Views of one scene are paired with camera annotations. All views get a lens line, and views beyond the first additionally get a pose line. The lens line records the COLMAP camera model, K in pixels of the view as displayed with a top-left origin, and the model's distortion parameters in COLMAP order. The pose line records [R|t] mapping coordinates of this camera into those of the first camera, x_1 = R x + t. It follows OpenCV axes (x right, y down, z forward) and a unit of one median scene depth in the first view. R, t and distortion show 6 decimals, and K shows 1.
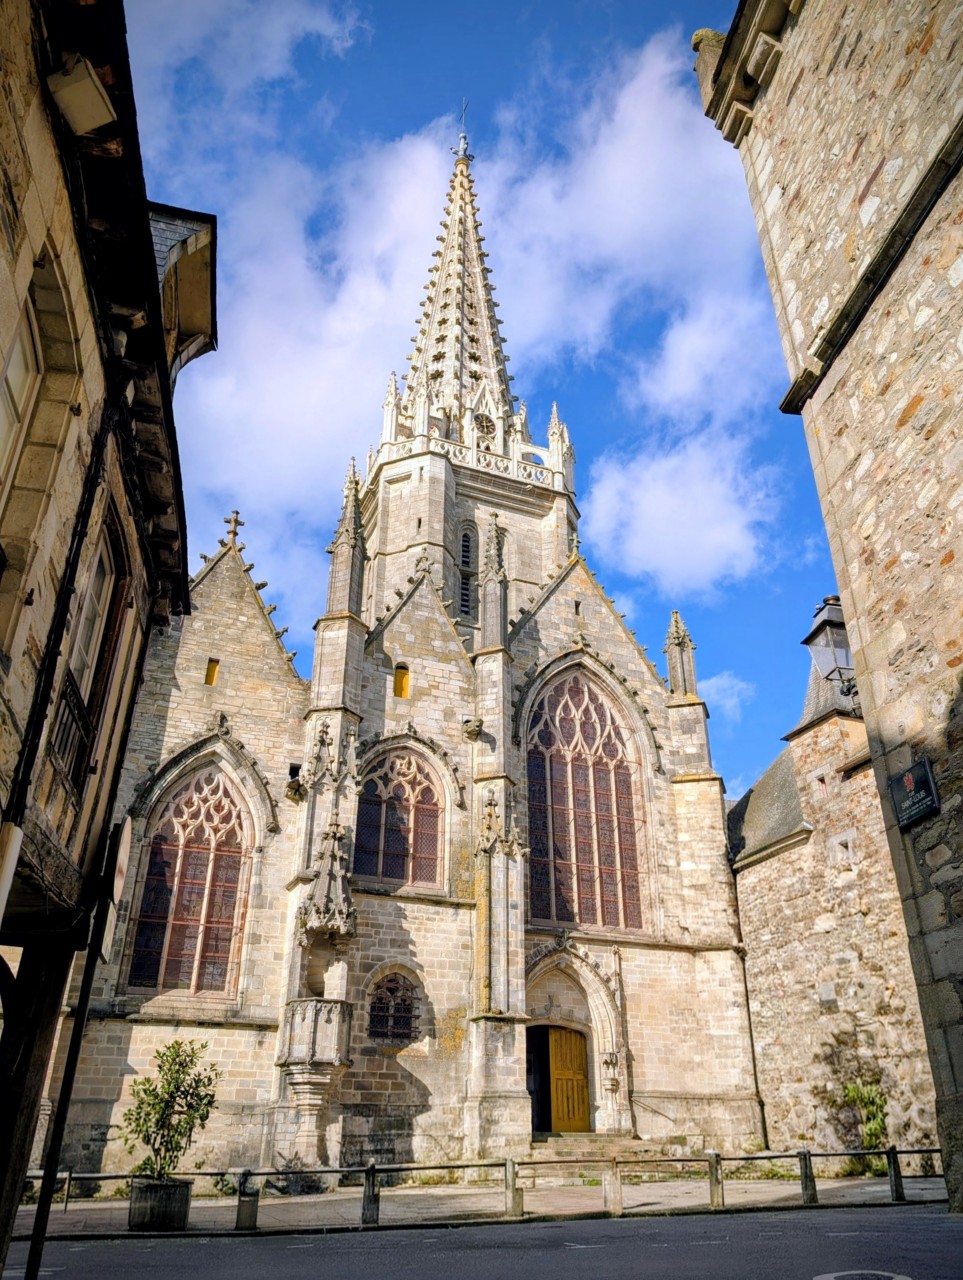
lens RADIAL K [[904.3, 0, 481.5], [0, 904.3, 640.0], [0, 0, 1]] dist [0.038495, -0.068922]
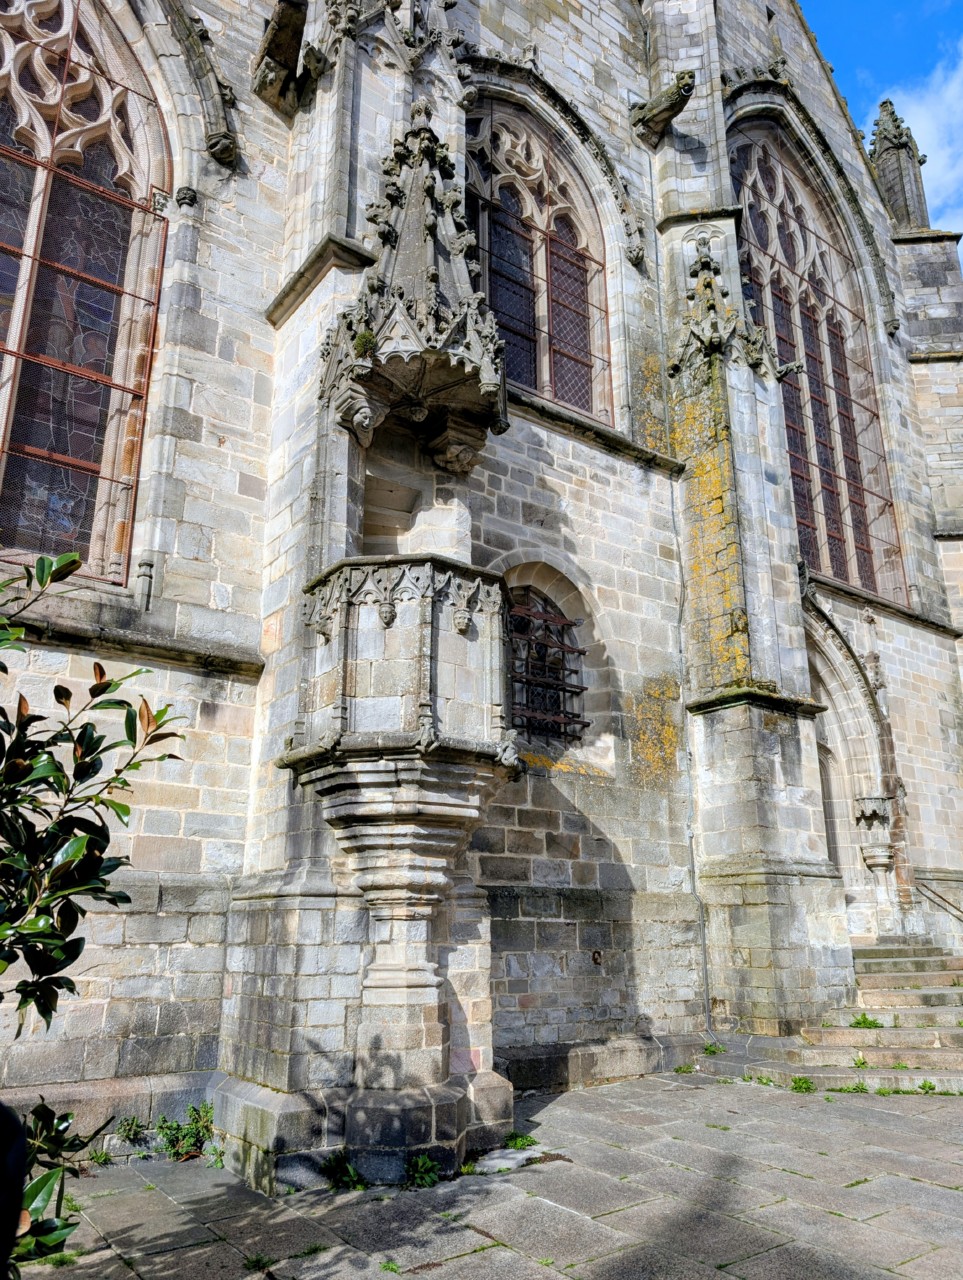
lens RADIAL K [[927.3, 0, 481.5], [0, 927.3, 640.0], [0, 0, 1]] dist [0.004561, -0.001627]
pose [[0.979546, 0.061330, 0.191646, -0.196863], [-0.100055, 0.974785, 0.199456, 0.317729], [-0.174581, -0.214552, 0.960983, 0.619730]]
